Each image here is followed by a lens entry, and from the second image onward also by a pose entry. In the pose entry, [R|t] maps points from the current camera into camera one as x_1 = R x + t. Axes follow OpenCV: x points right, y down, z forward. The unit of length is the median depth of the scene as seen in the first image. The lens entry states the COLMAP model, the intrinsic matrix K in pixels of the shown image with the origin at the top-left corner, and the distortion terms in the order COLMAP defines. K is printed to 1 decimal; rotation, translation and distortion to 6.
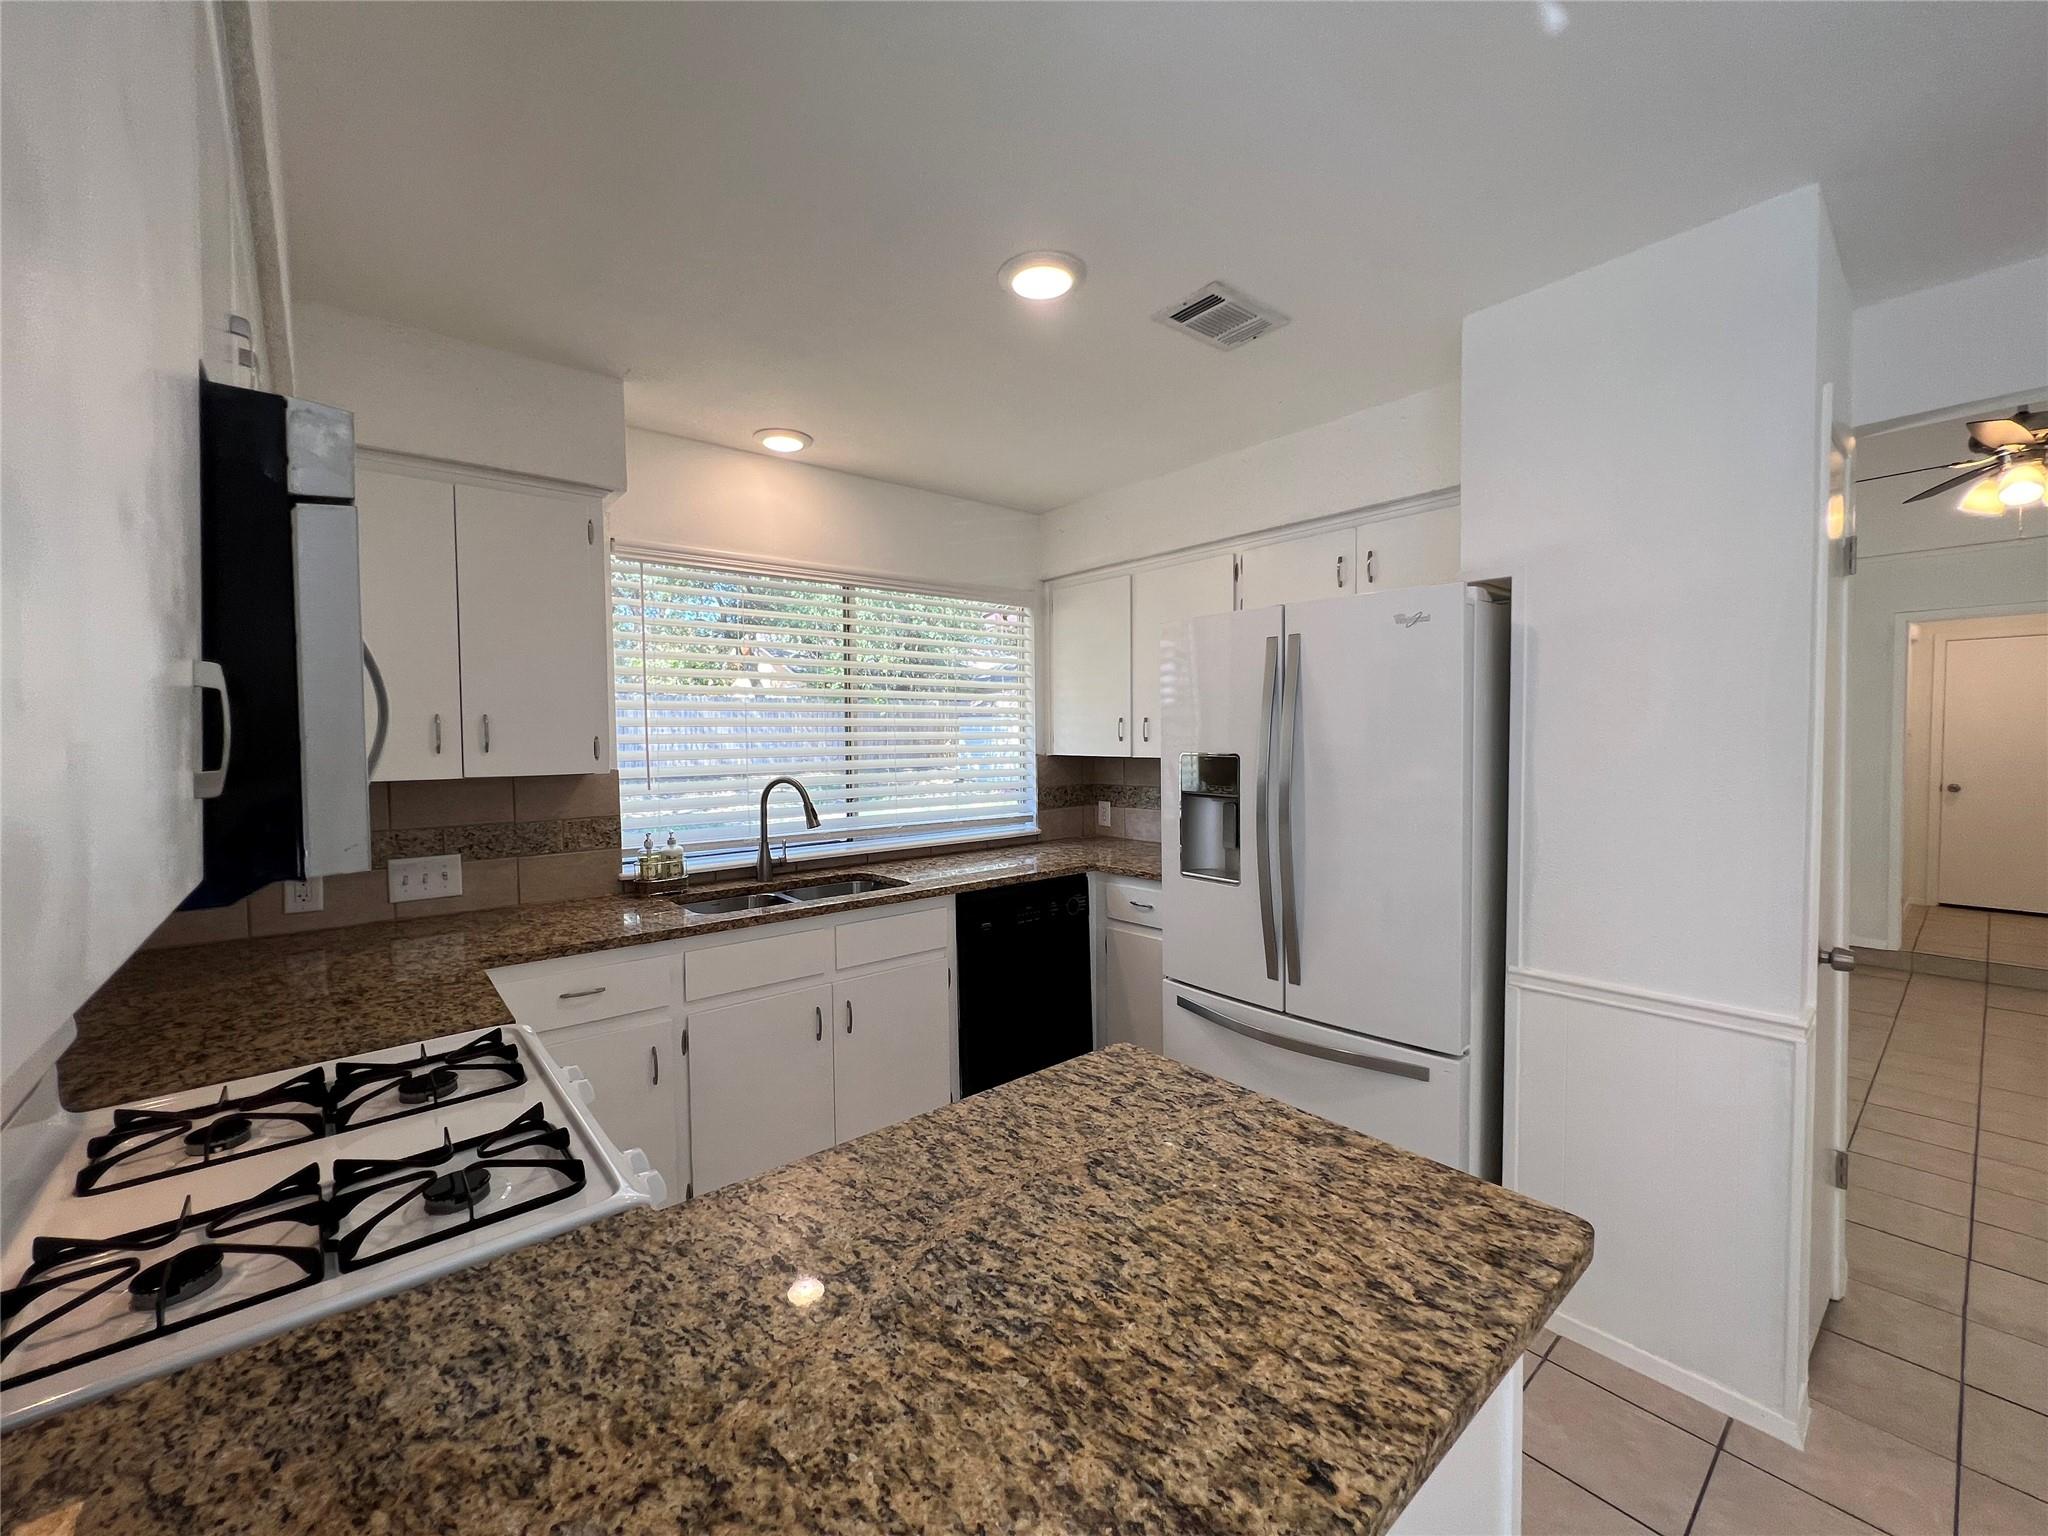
lens RADIAL K [[819.4, 0, 1020.8], [0, 819.4, 765.3], [0, 0, 1]] dist [-0.001690, 0.000165]
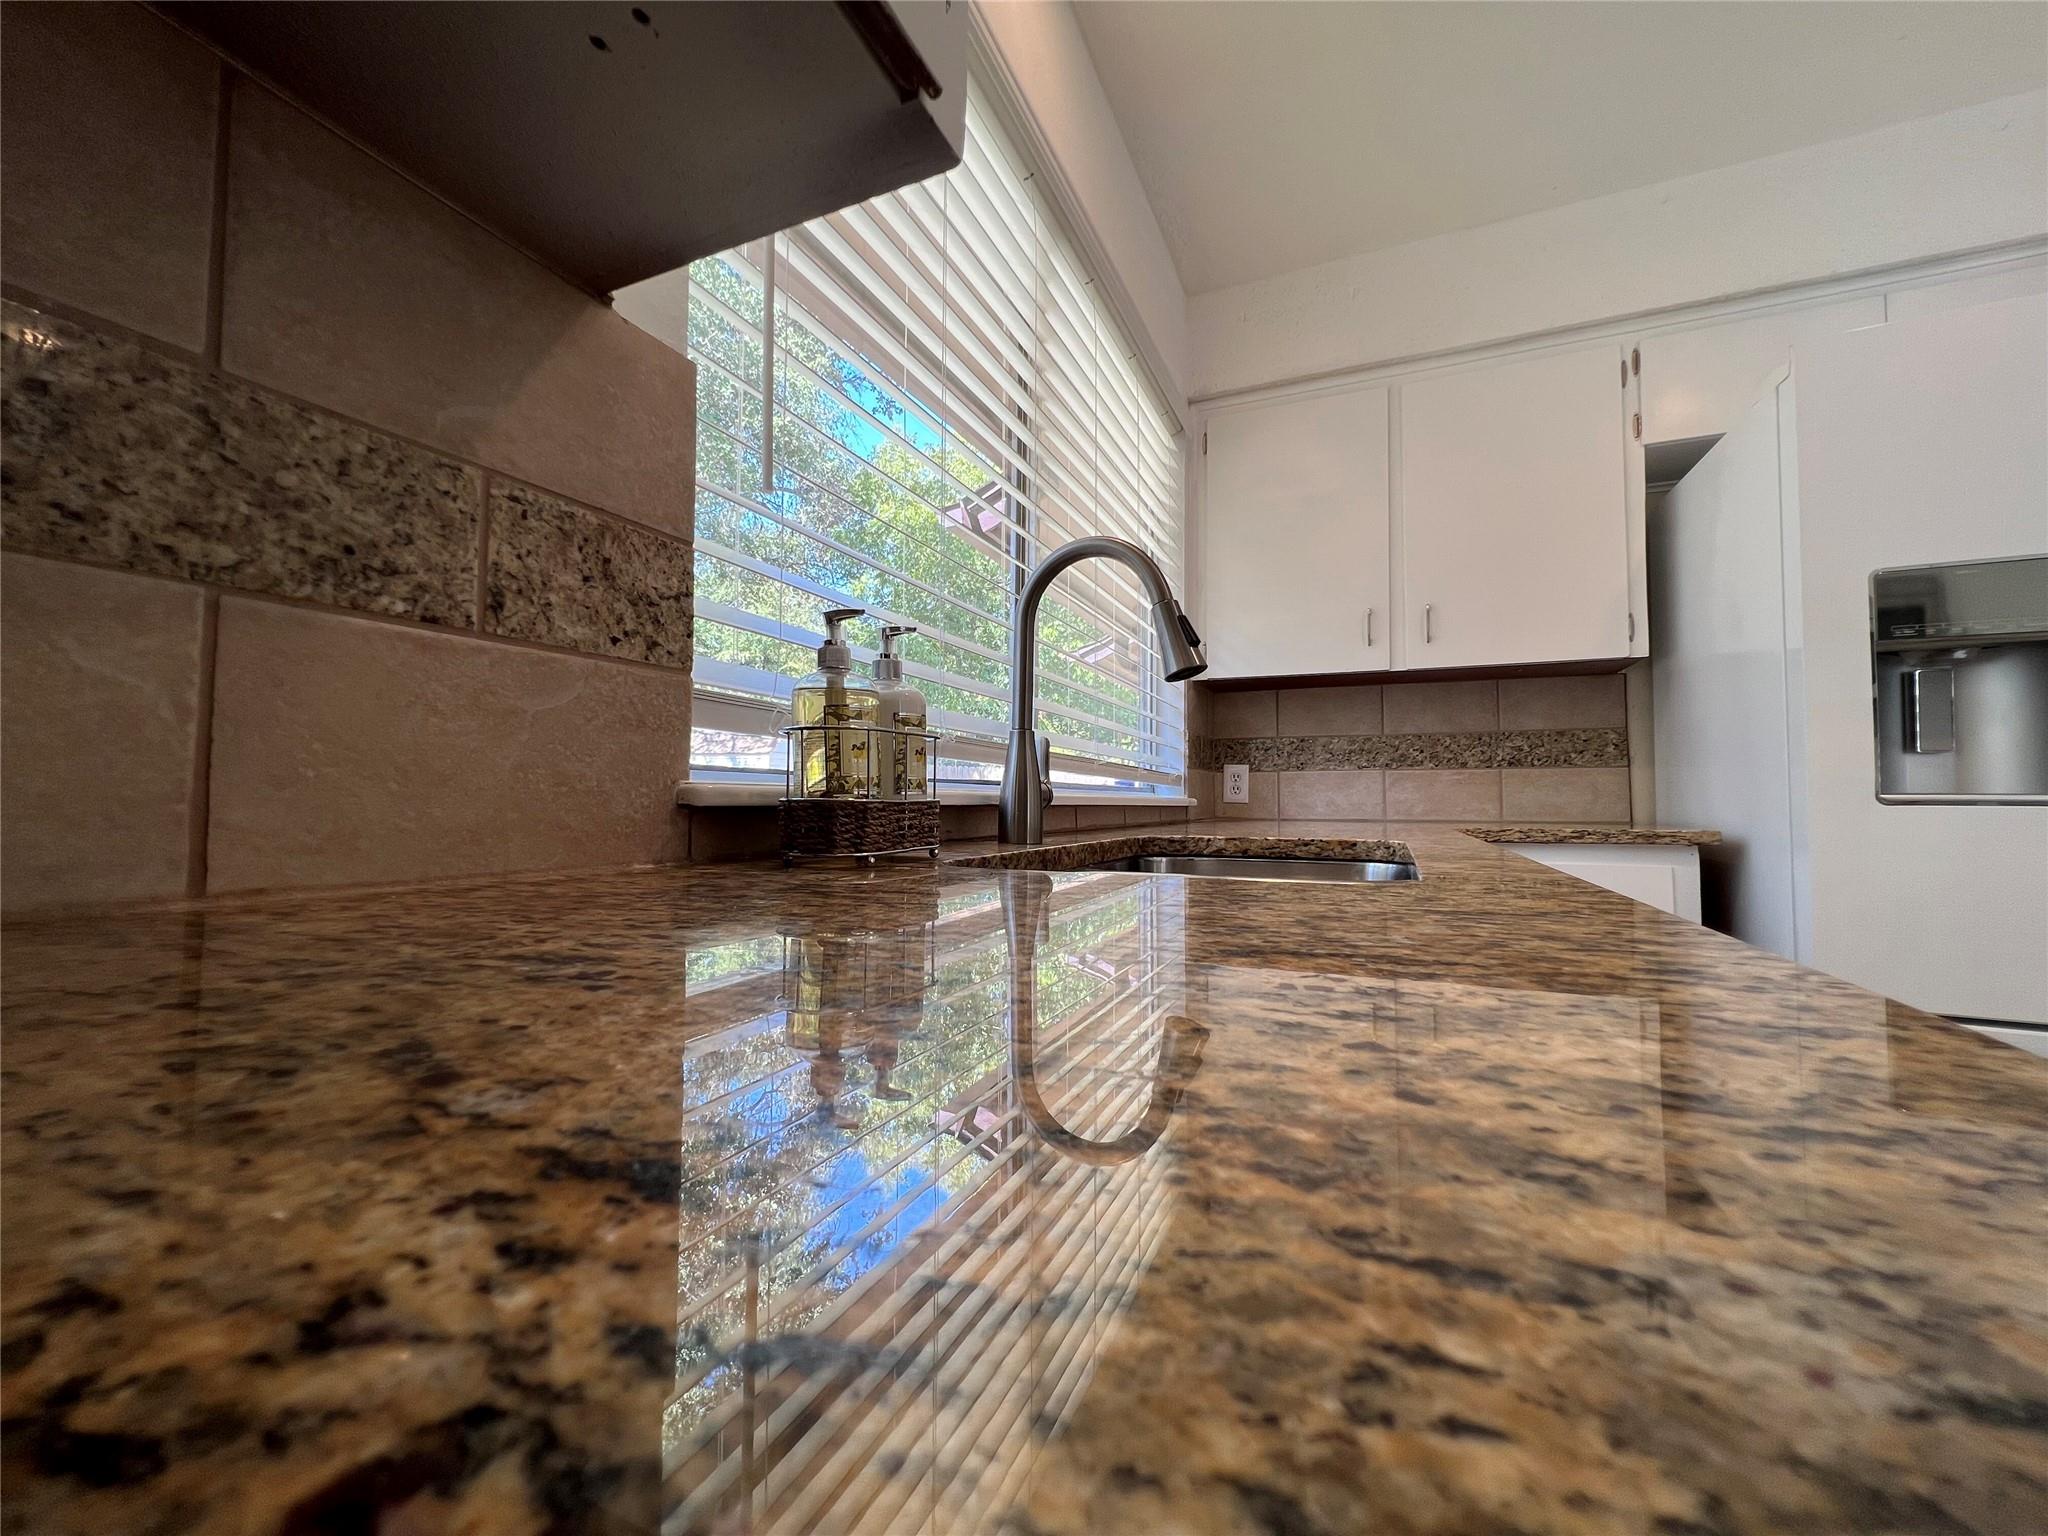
lens RADIAL K [[827.7, 0, 1008.2], [0, 827.7, 769.7], [0, 0, 1]] dist [-0.000523, -0.000002]
pose [[0.905226, 0.038060, 0.423223, -1.321626], [-0.005077, 0.996878, -0.078788, 0.394934], [-0.424901, 0.069172, 0.902593, 1.895905]]
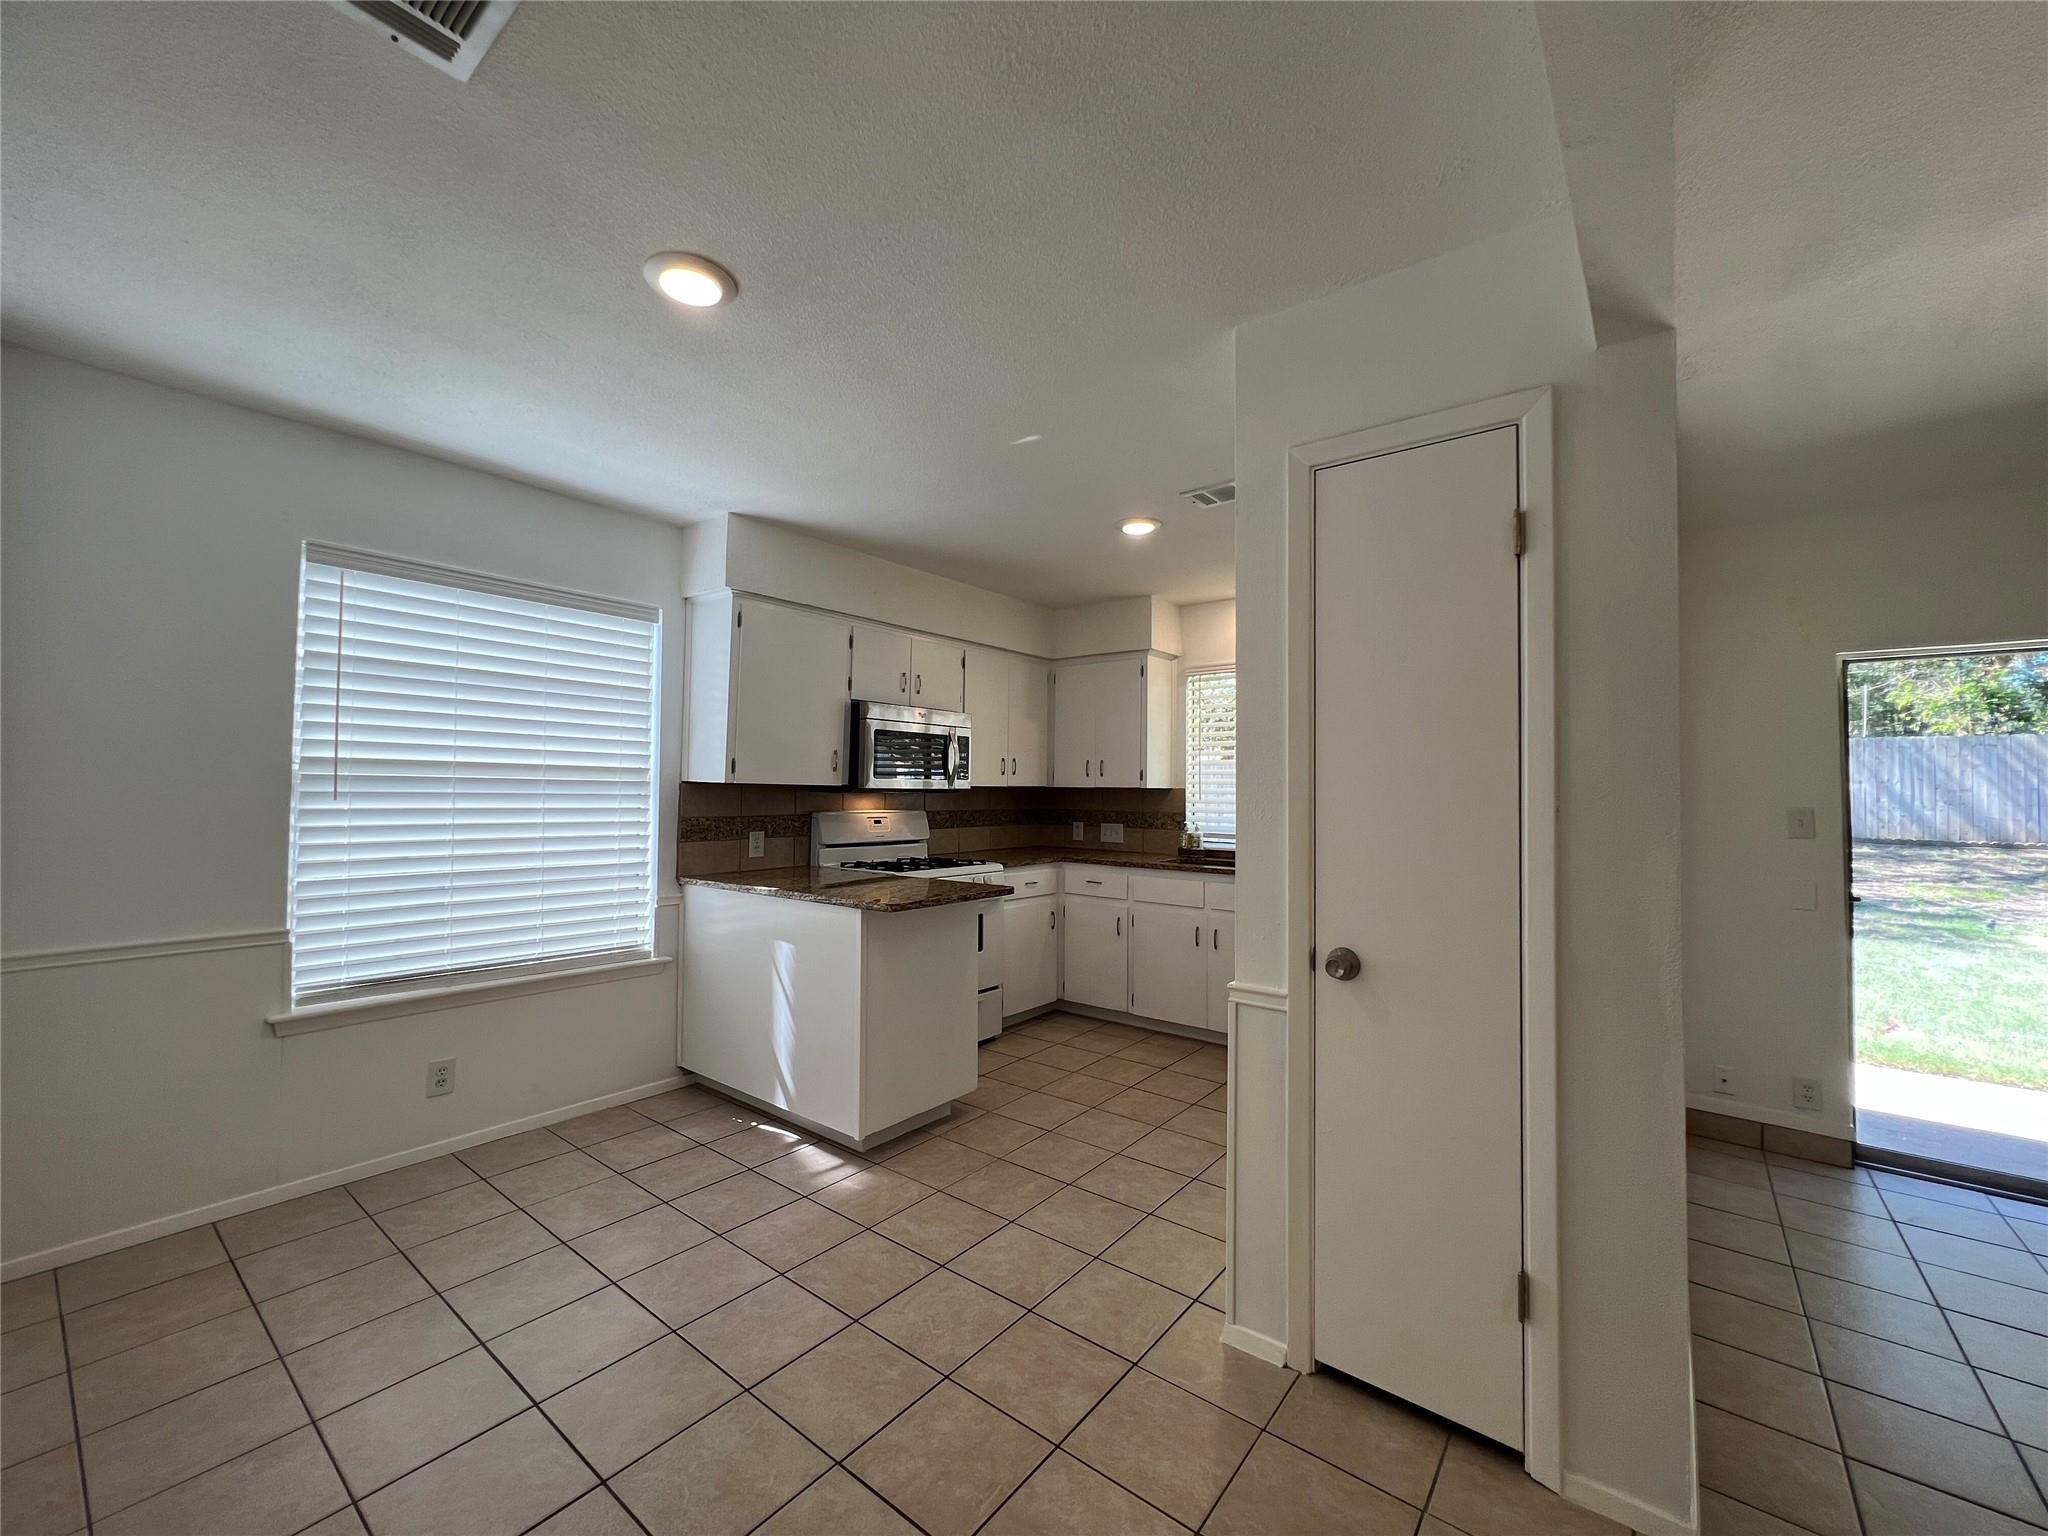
lens RADIAL K [[819.4, 0, 1020.8], [0, 819.4, 765.3], [0, 0, 1]] dist [-0.001690, 0.000165]
pose [[0.201689, -0.015458, -0.979328, 3.317271], [-0.049430, 0.998441, -0.025940, 0.051113], [0.978202, 0.053640, 0.200610, 0.673450]]
